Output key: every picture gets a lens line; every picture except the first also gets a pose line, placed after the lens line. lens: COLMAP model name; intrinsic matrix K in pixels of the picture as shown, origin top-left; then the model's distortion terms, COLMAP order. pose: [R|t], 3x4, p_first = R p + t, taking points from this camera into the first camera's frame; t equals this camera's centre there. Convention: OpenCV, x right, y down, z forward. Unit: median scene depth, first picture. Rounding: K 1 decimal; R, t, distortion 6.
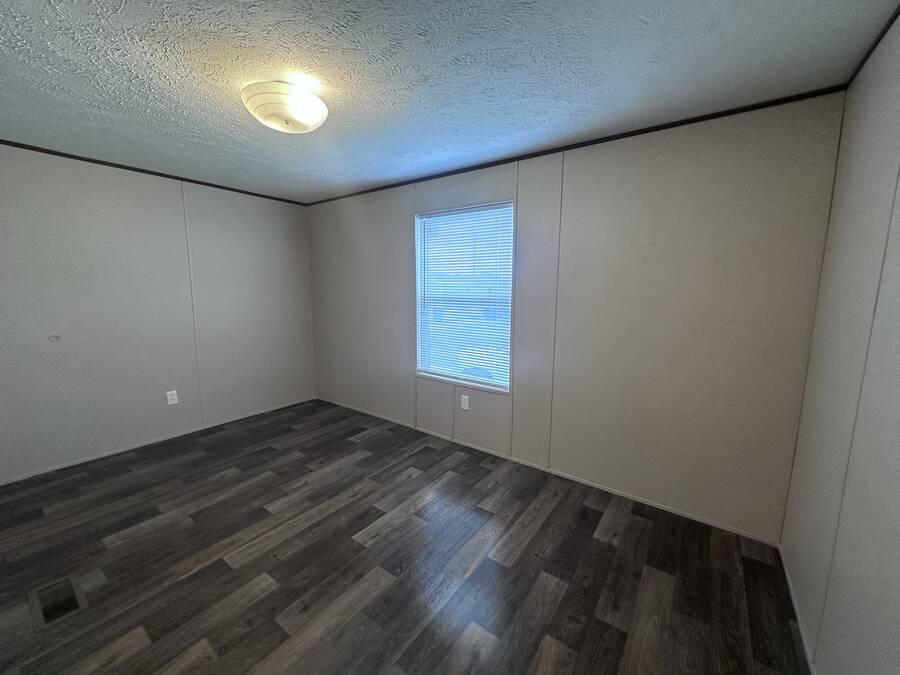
lens RADIAL K [[357.9, 0, 454.2], [0, 357.9, 339.8], [0, 0, 1]] dist [0.000139, -0.000391]
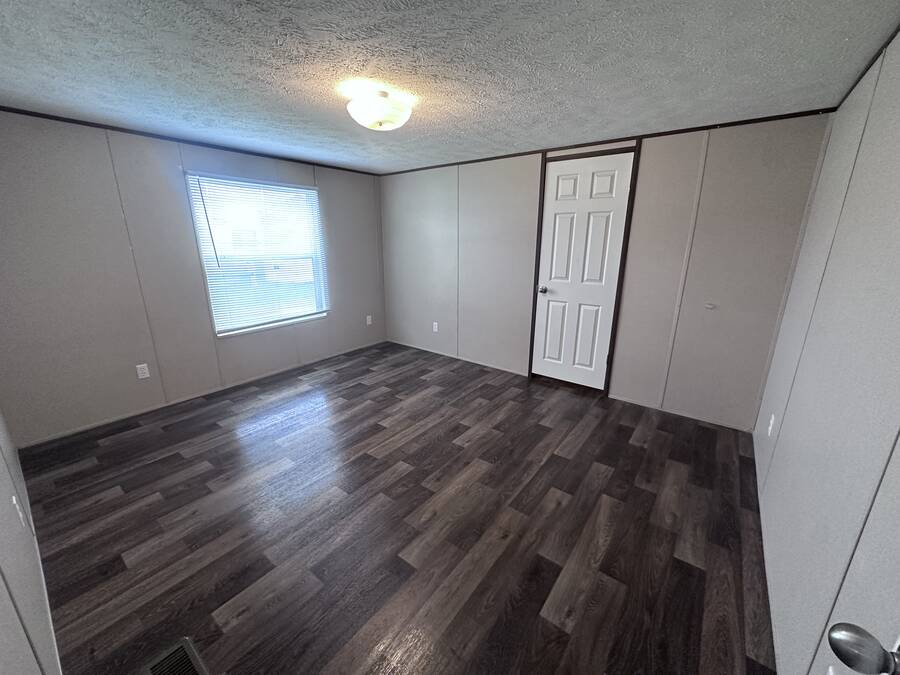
lens RADIAL K [[357.9, 0, 460.3], [0, 357.9, 343.3], [0, 0, 1]] dist [0.000139, -0.000391]
pose [[0.999934, -0.000724, -0.011473, -0.217917], [0.002301, 0.990420, 0.138069, -0.007946], [0.011263, -0.138086, 0.990356, -0.274821]]
